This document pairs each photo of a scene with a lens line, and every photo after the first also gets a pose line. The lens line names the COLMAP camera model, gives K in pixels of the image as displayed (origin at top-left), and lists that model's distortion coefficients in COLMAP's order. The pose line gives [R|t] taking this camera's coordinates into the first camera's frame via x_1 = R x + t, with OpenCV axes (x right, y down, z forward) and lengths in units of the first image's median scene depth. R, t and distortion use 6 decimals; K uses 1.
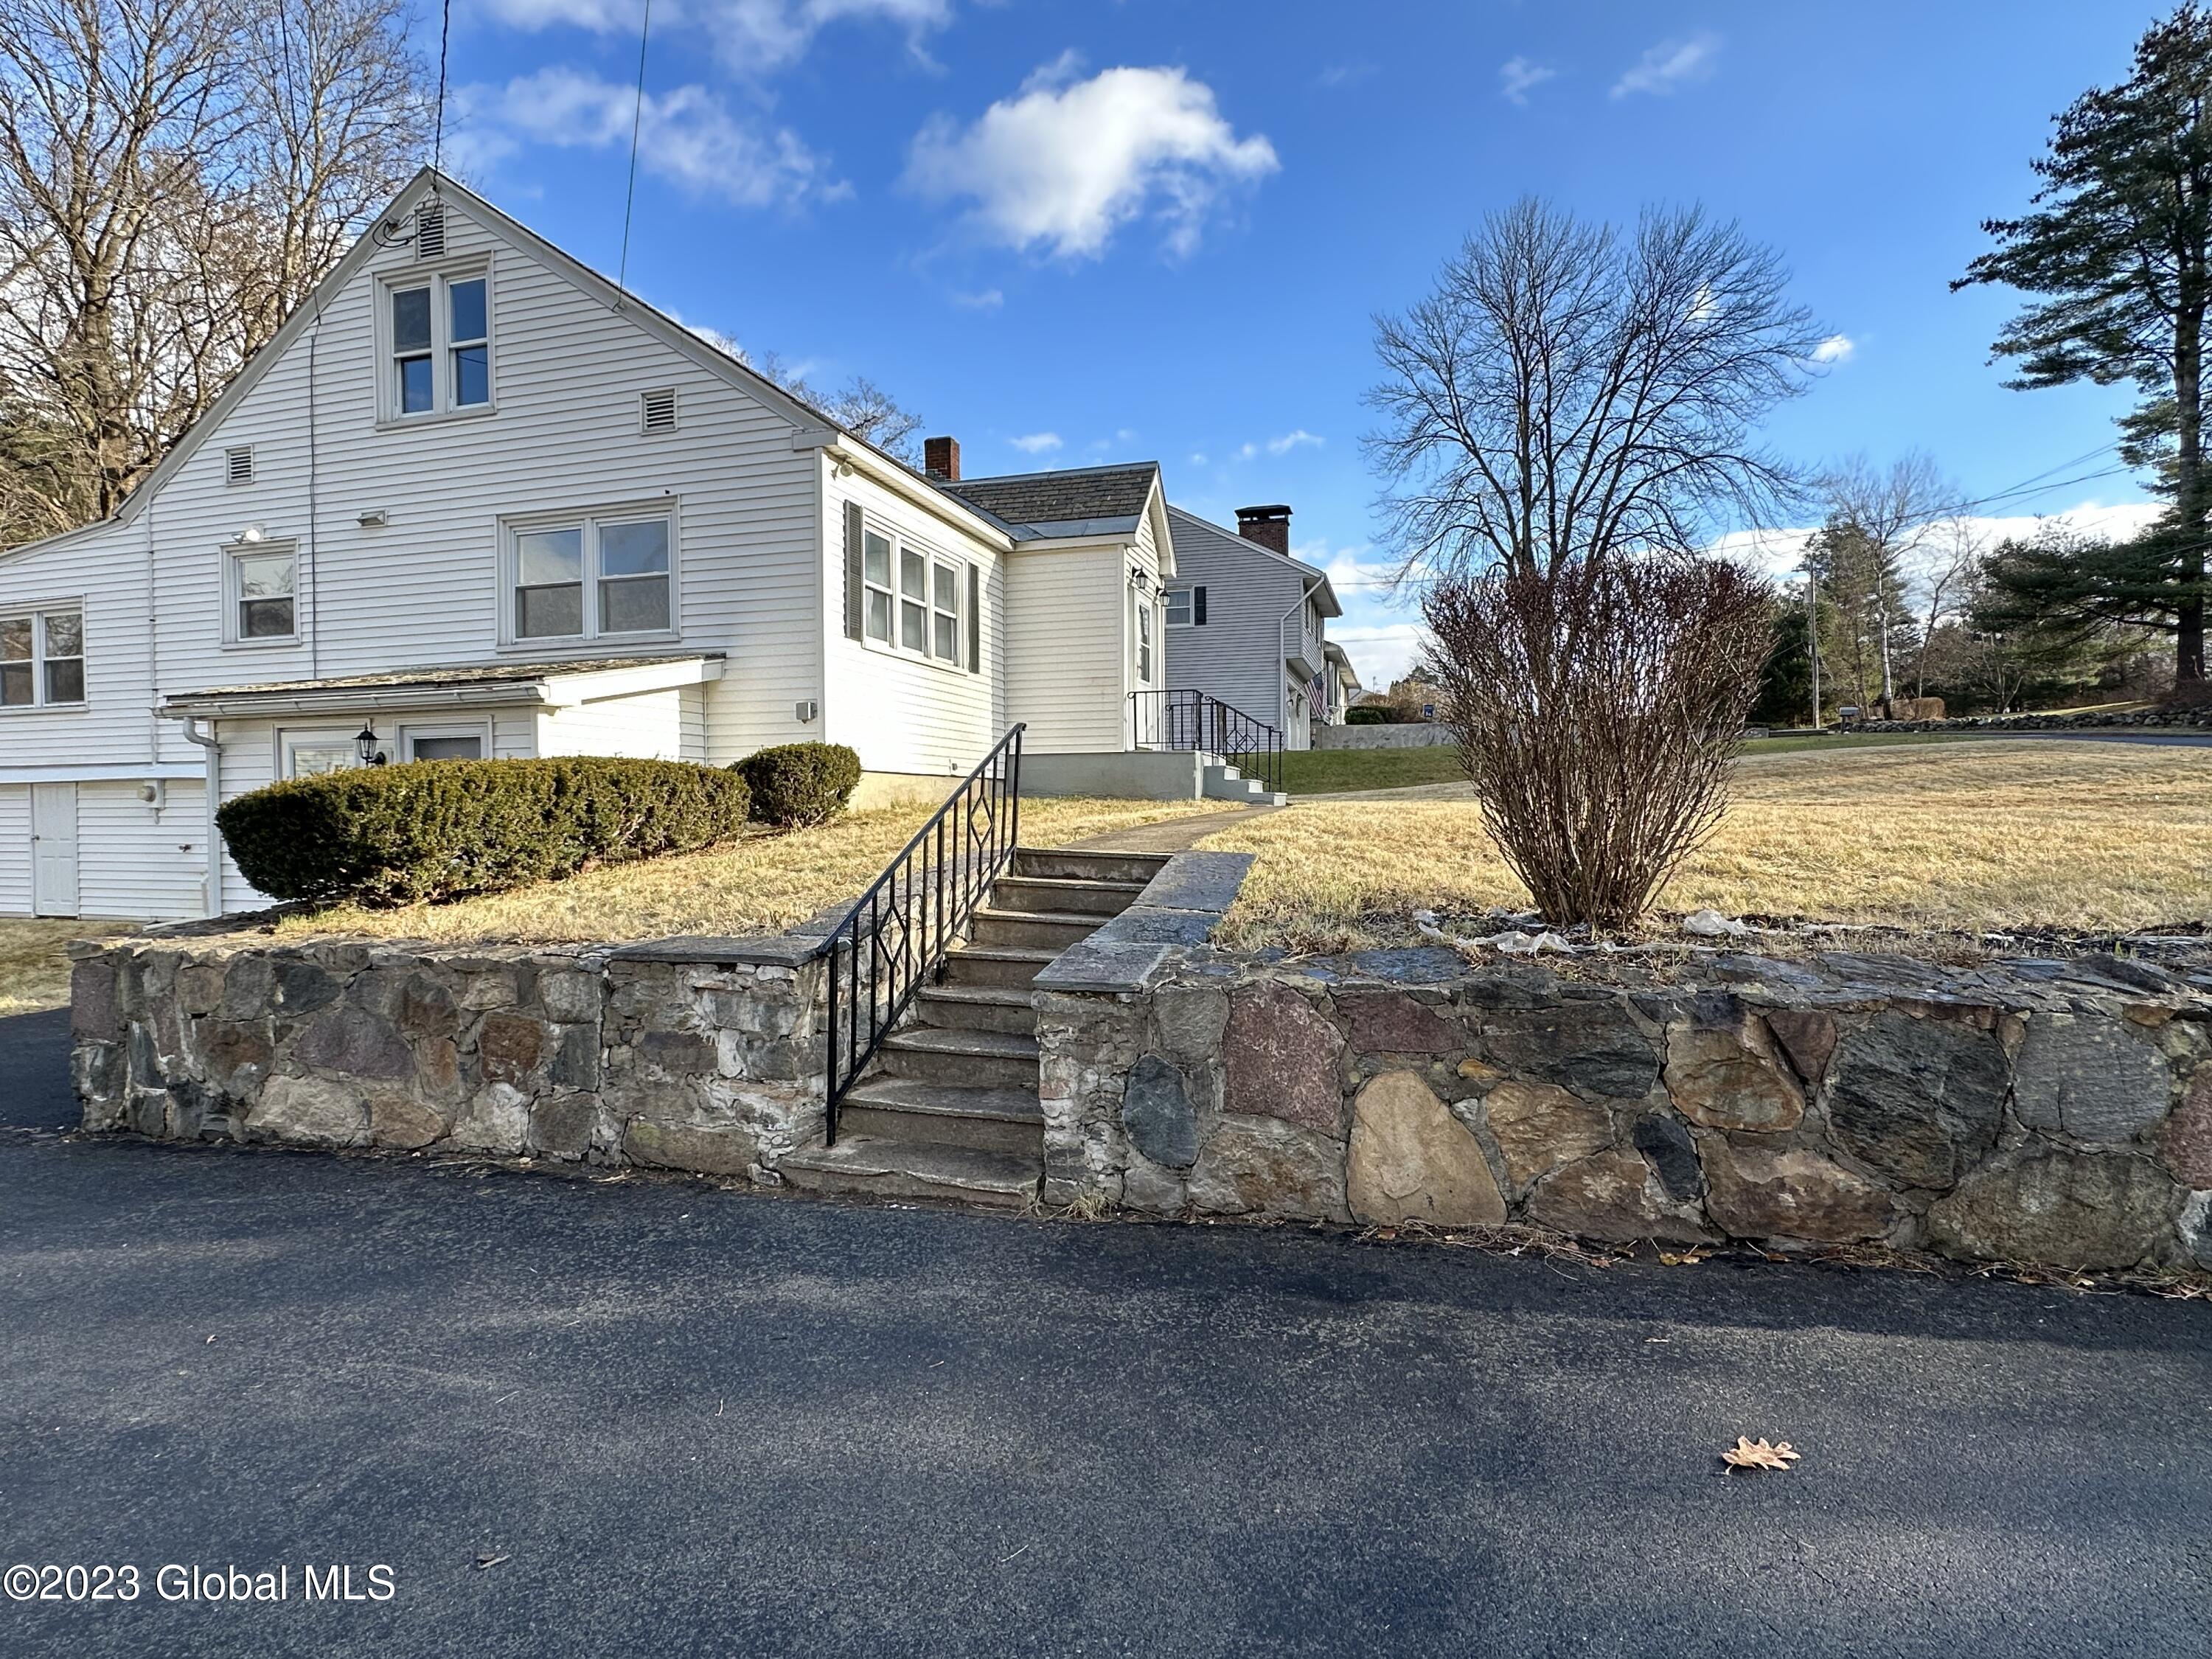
lens RADIAL K [[1118.1, 0, 1106.8], [0, 1118.1, 829.3], [0, 0, 1]] dist [-0.002103, 0.001835]
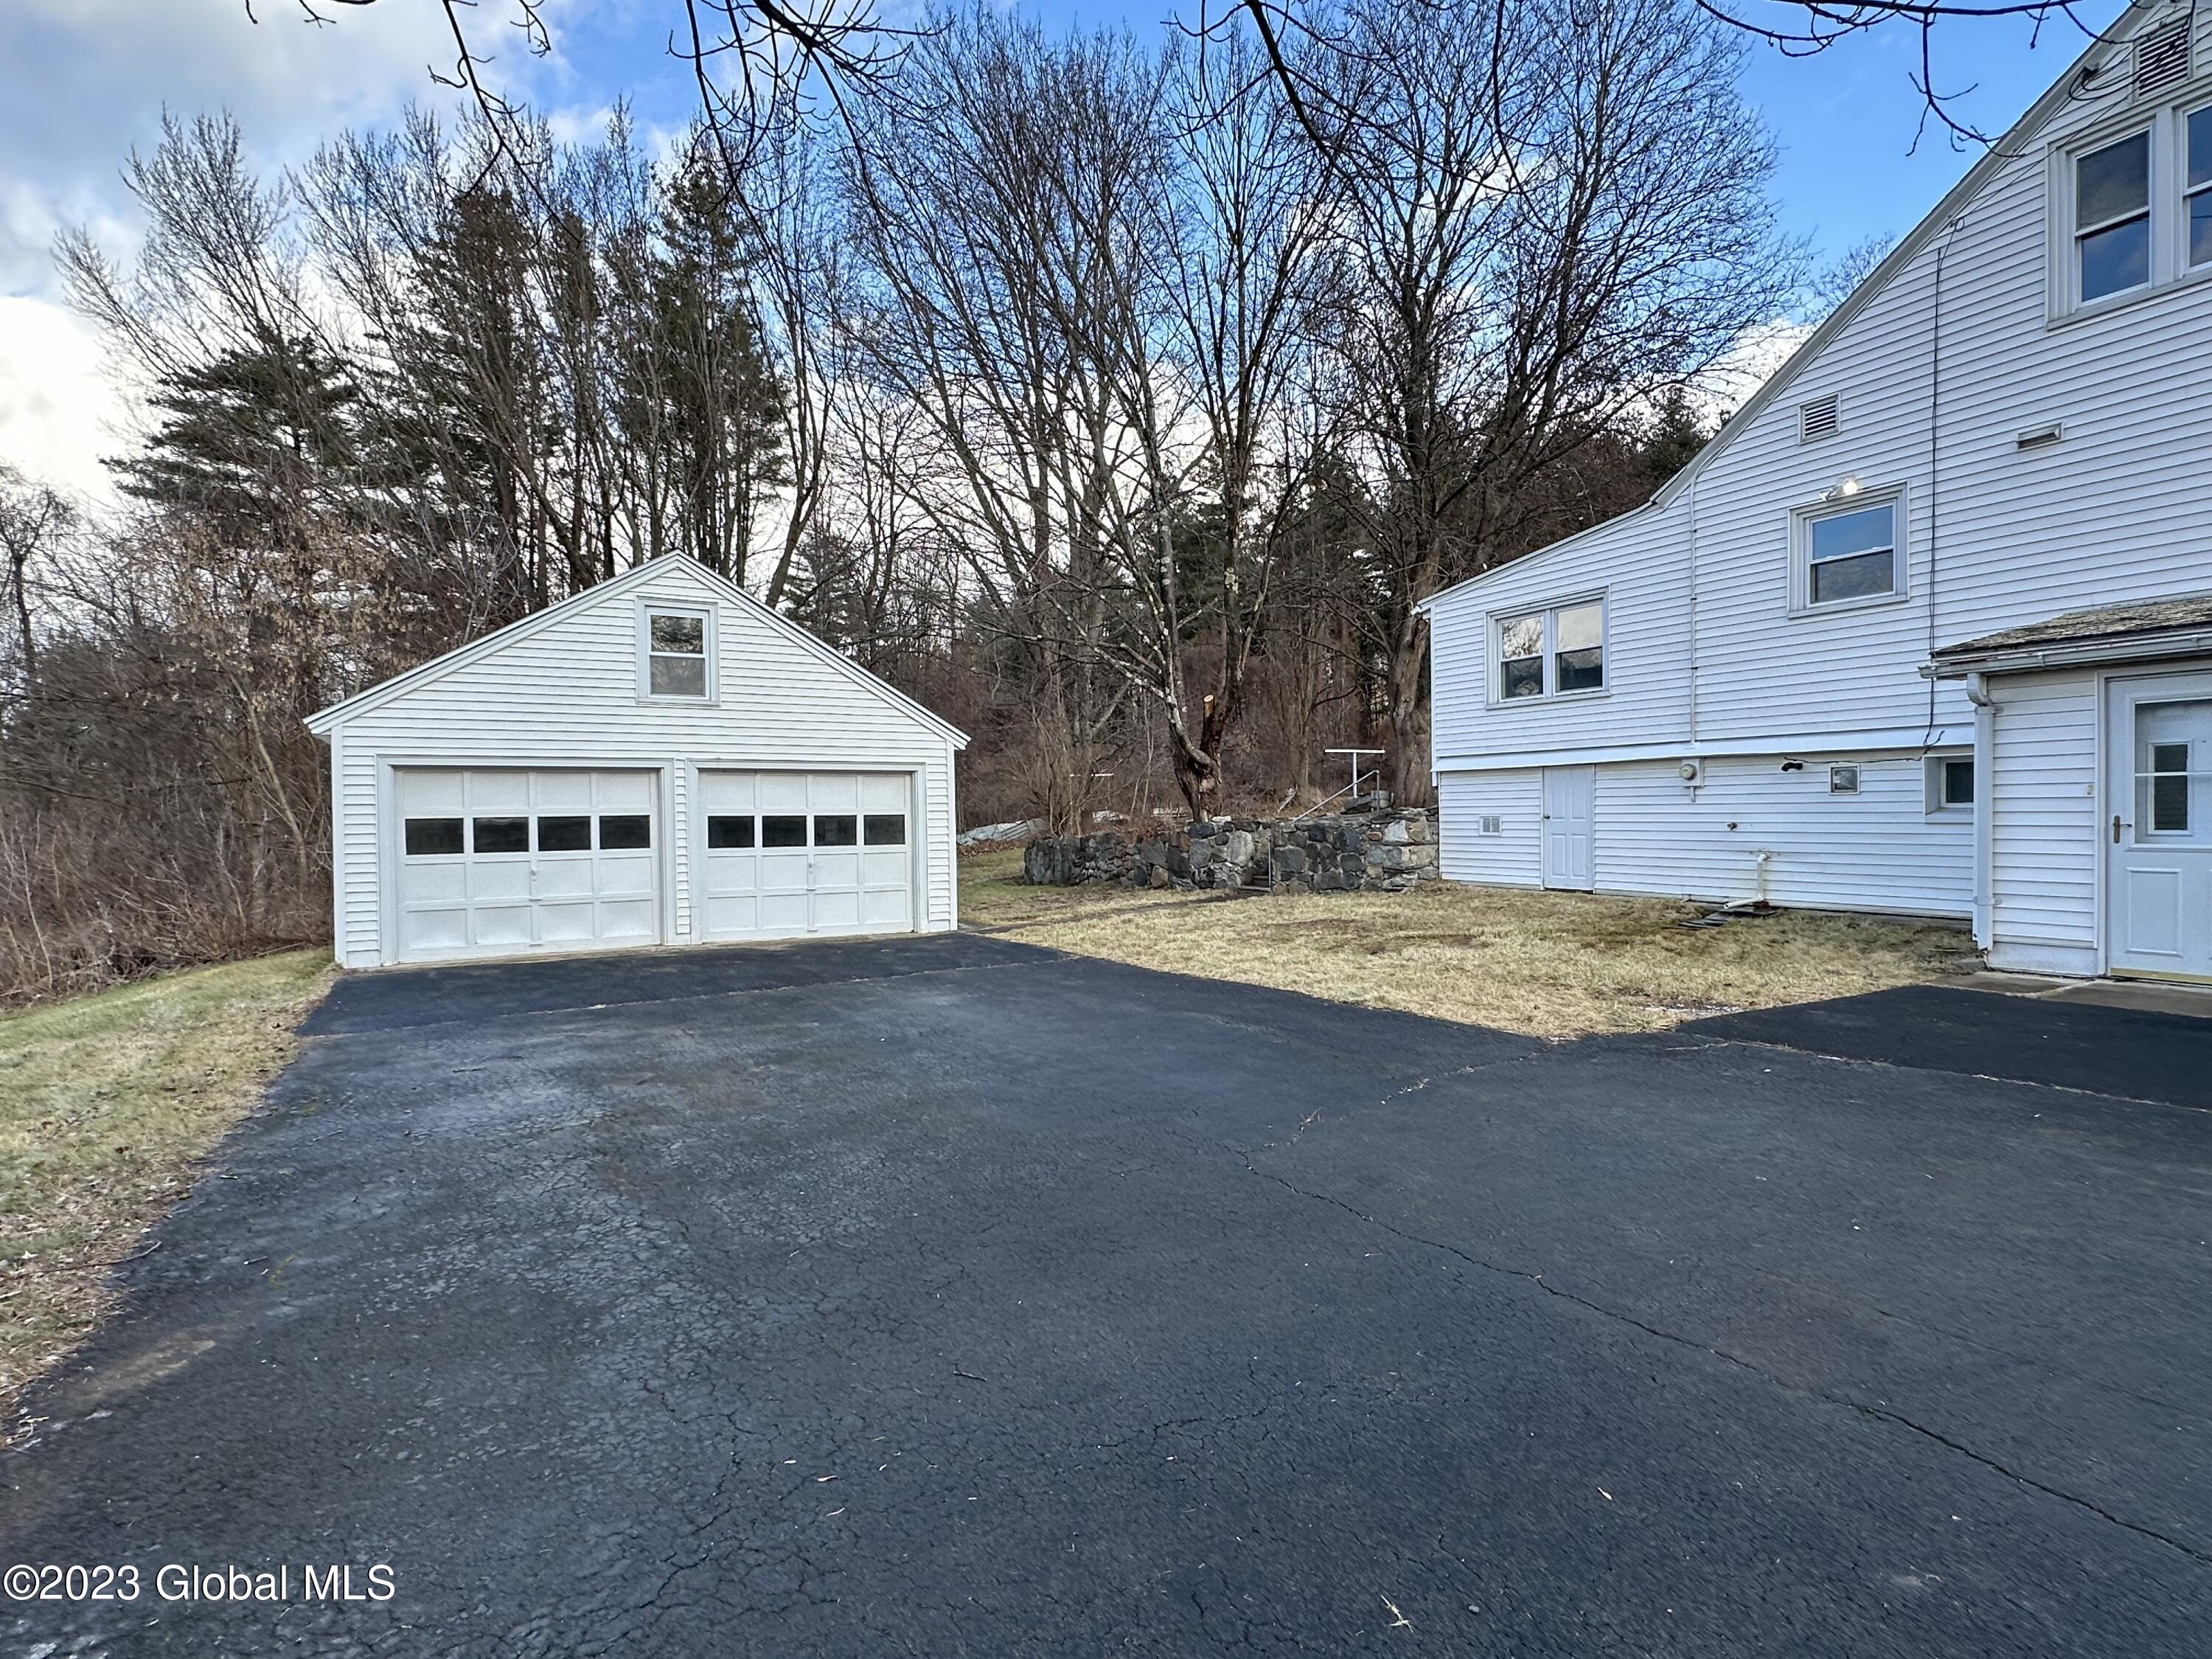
lens RADIAL K [[1153.4, 0, 1105.8], [0, 1153.4, 831.8], [0, 0, 1]] dist [0.001860, -0.000987]
pose [[0.710938, 0.012137, -0.703149, -1.215488], [-0.010404, 0.999923, 0.006739, 0.049269], [0.703177, 0.002525, 0.711010, -0.258232]]
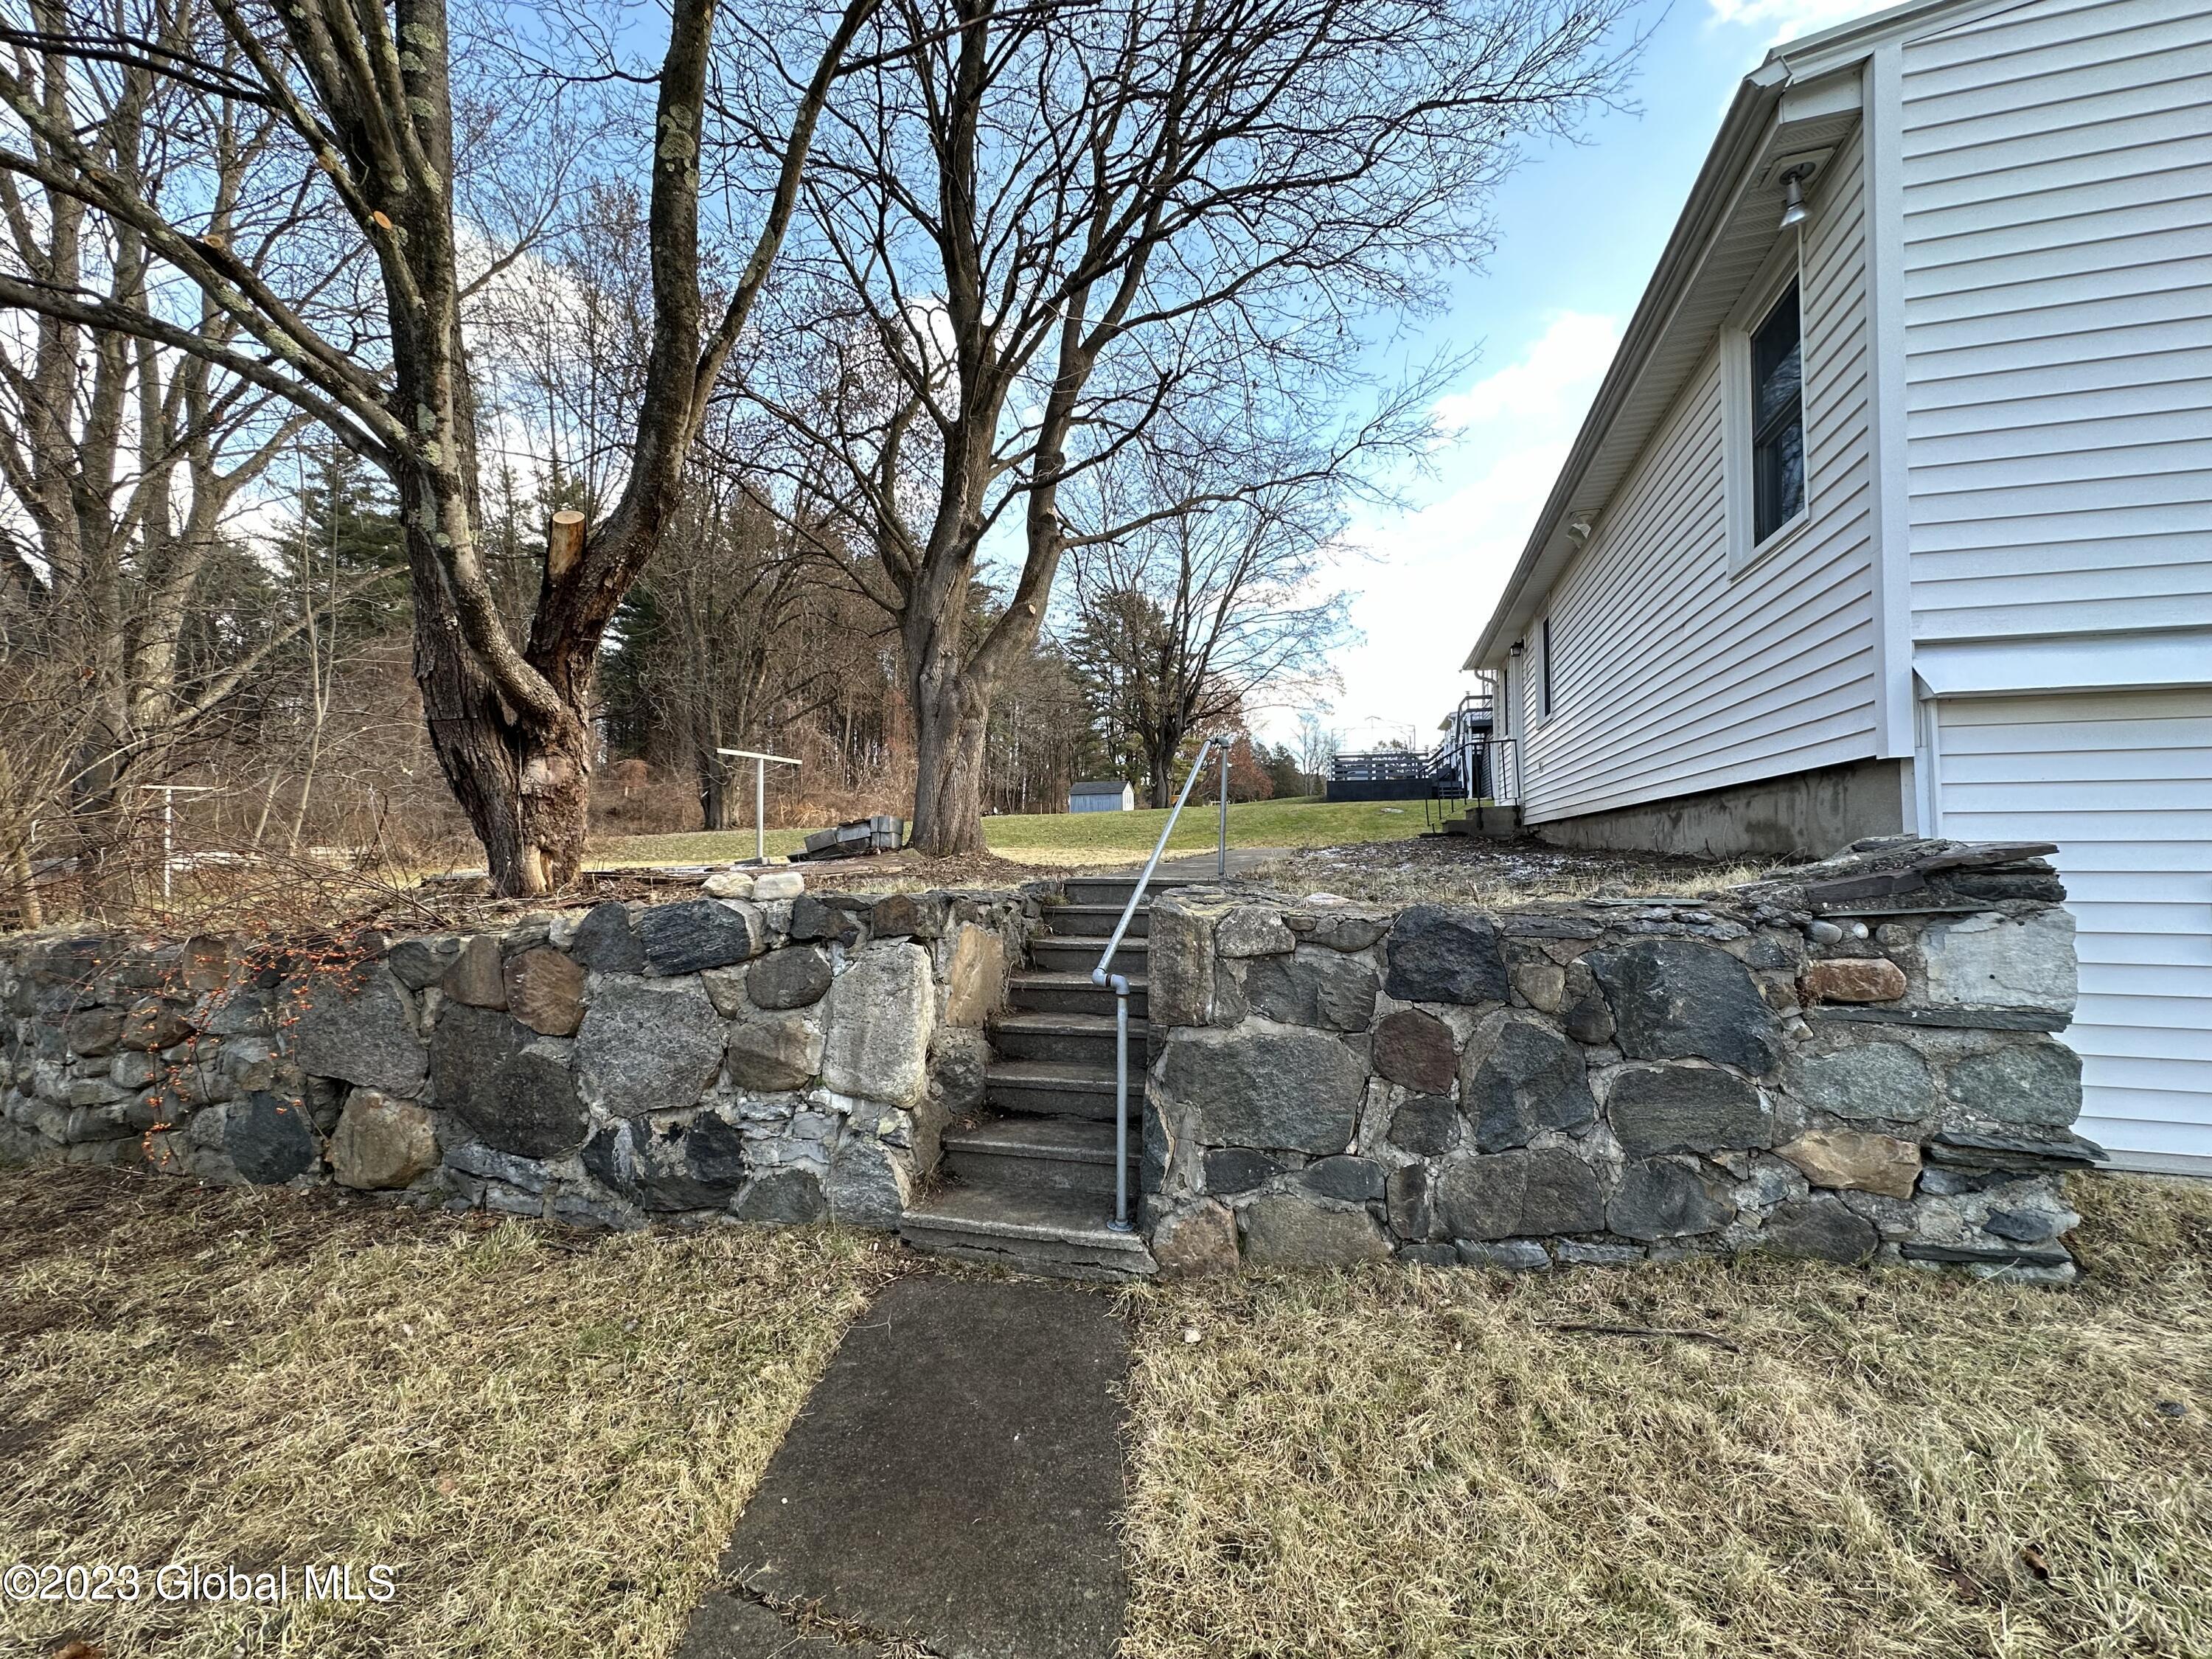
lens RADIAL K [[890.8, 0, 1106.7], [0, 890.8, 825.1], [0, 0, 1]] dist [-0.000547, -0.000012]
pose [[0.999968, 0.006953, -0.004067, -3.377622], [-0.007157, 0.998585, -0.052703, 0.017168], [0.003695, 0.052731, 0.998602, 2.066944]]
